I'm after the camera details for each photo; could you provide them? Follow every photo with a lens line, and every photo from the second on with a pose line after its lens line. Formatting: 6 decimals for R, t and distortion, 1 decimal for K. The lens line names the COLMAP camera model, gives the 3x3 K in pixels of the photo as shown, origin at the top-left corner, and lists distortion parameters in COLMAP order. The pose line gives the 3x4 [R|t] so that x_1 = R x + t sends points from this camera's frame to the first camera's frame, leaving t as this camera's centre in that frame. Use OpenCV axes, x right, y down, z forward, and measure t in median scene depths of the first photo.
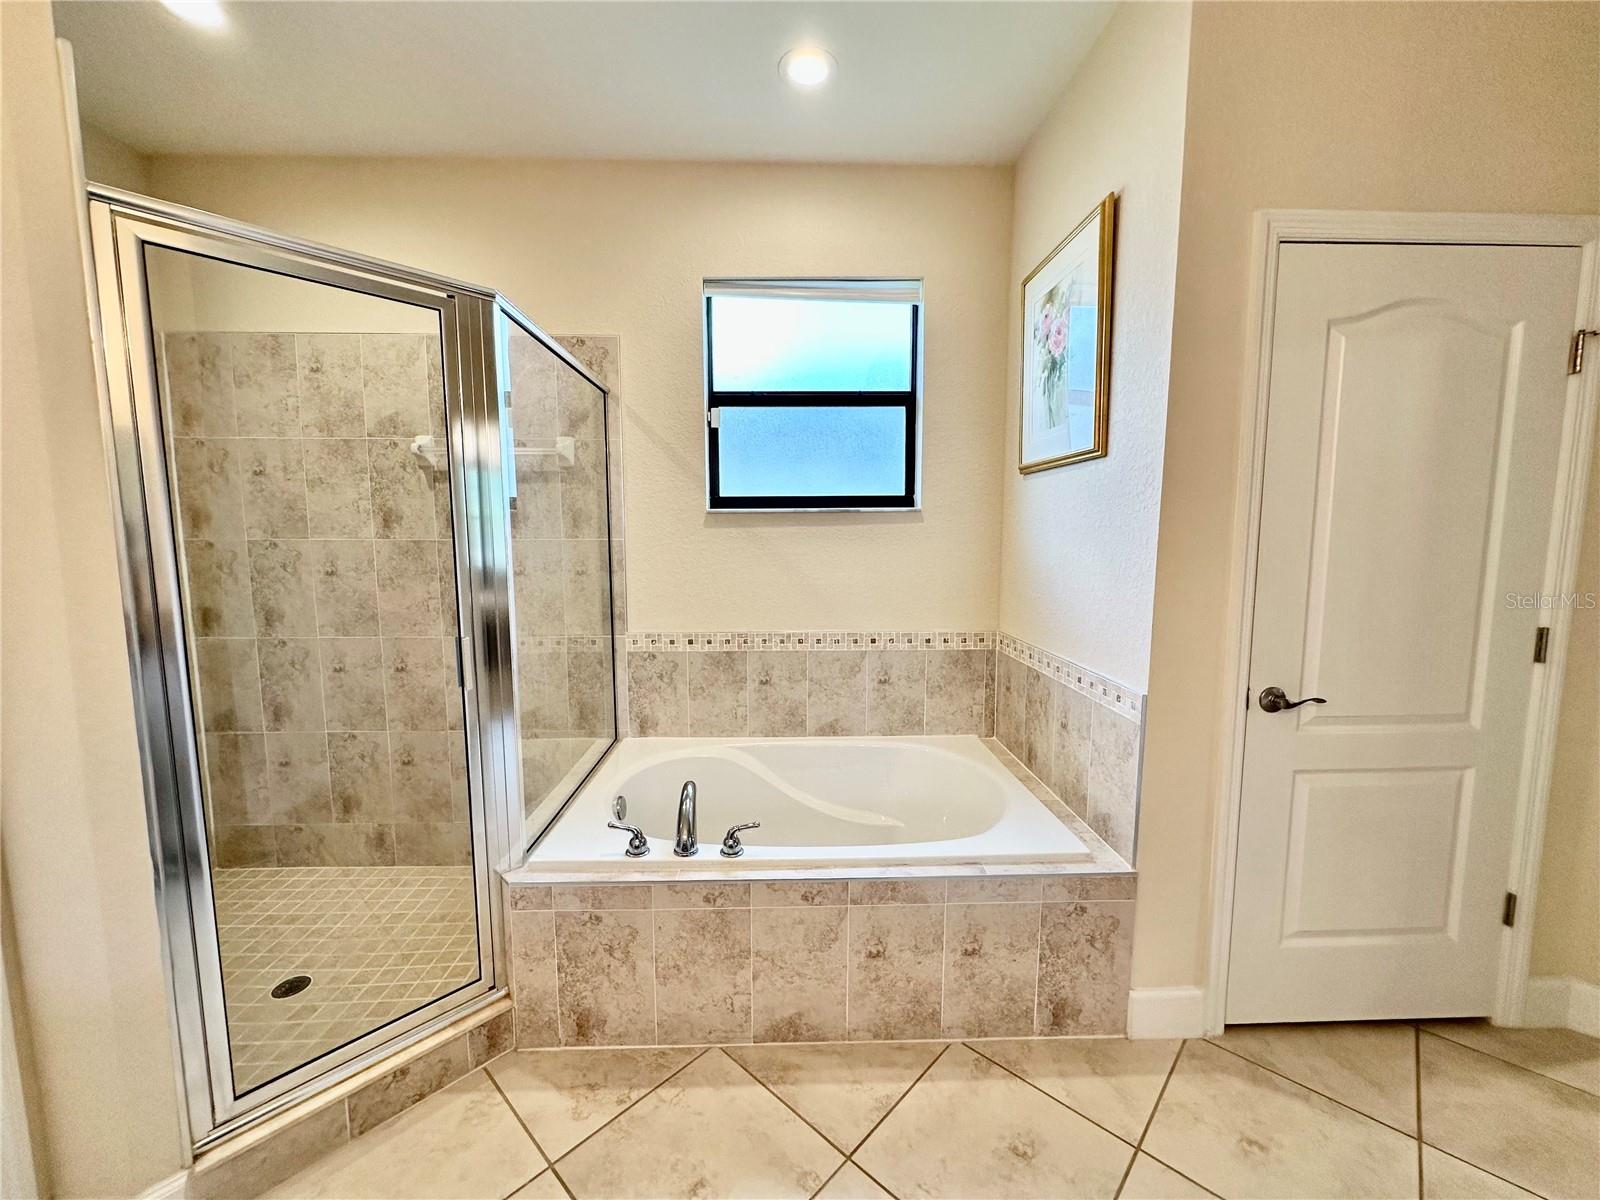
lens RADIAL K [[636.1, 0, 797.9], [0, 636.1, 604.3], [0, 0, 1]] dist [-0.003882, 0.001298]
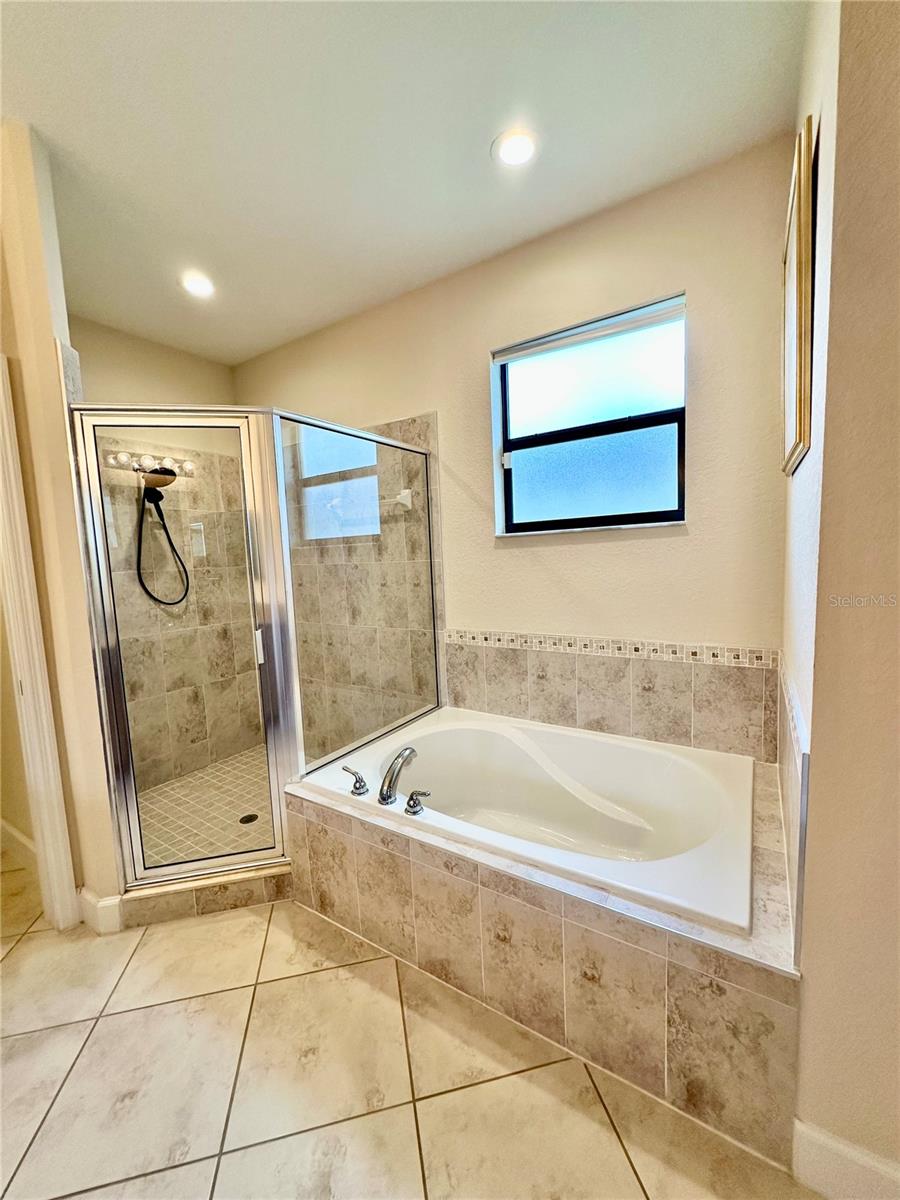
lens RADIAL K [[477.1, 0, 449.2], [0, 477.1, 602.3], [0, 0, 1]] dist [-0.003882, 0.001298]
pose [[0.822396, 0.024261, -0.568398, 0.484893], [-0.020522, 0.999705, 0.012977, -0.039213], [0.568546, 0.000992, 0.822651, 0.258618]]
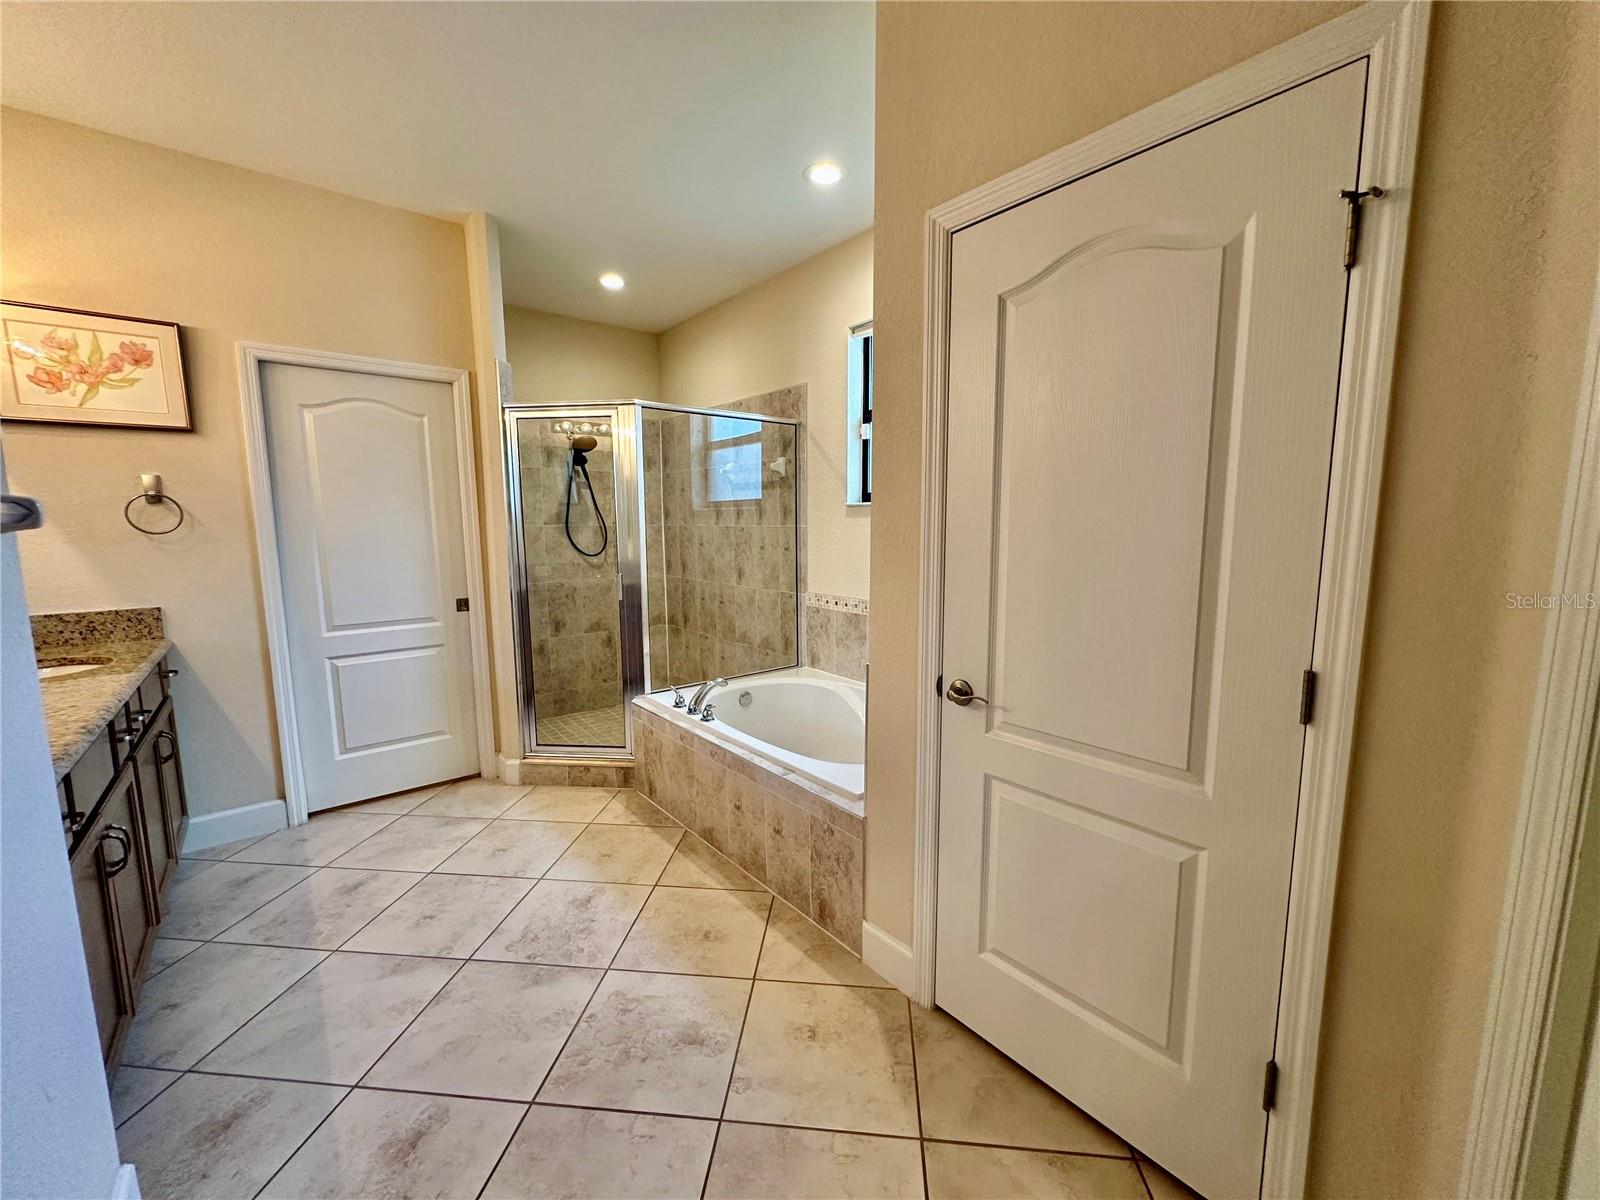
lens RADIAL K [[636.1, 0, 798.1], [0, 636.1, 604.5], [0, 0, 1]] dist [-0.003882, 0.001298]
pose [[0.607987, 0.101233, -0.787467, 1.288162], [-0.082761, 0.994515, 0.063952, -0.026108], [0.789622, 0.026289, 0.613030, 0.180939]]
